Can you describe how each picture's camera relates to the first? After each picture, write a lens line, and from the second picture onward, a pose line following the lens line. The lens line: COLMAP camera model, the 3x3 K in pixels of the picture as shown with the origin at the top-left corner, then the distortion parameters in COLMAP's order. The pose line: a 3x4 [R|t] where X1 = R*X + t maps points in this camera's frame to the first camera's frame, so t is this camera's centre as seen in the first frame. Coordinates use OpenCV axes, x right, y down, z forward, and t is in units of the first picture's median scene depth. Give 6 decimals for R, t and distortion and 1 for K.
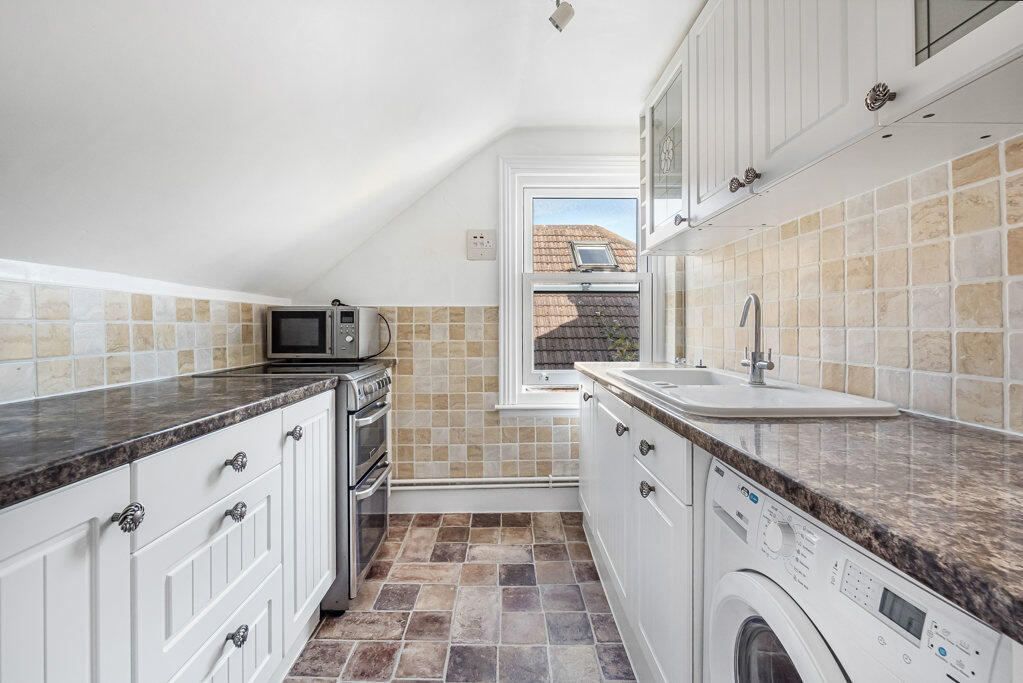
lens RADIAL K [[437.0, 0, 511.9], [0, 437.0, 324.4], [0, 0, 1]] dist [-0.000764, 0.001023]
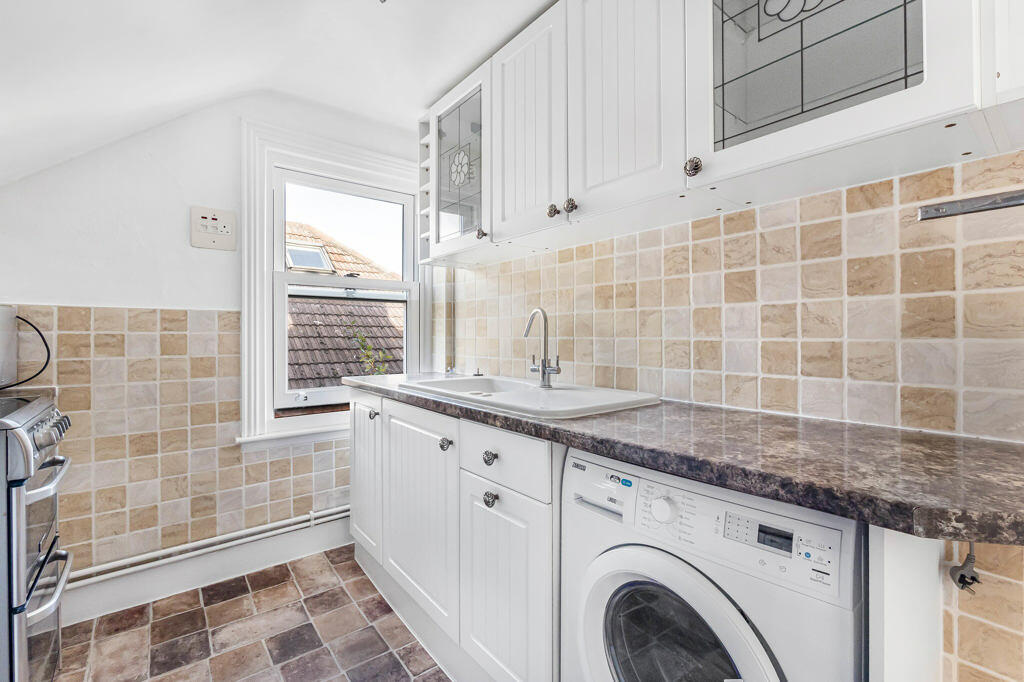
lens RADIAL K [[448.0, 0, 507.9], [0, 448.0, 334.7], [0, 0, 1]] dist [-0.000855, 0.000562]
pose [[0.793316, 0.002269, 0.608806, -0.168622], [-0.002479, 0.999997, -0.000498, 0.000217], [-0.608805, -0.001114, 0.793319, 0.091963]]
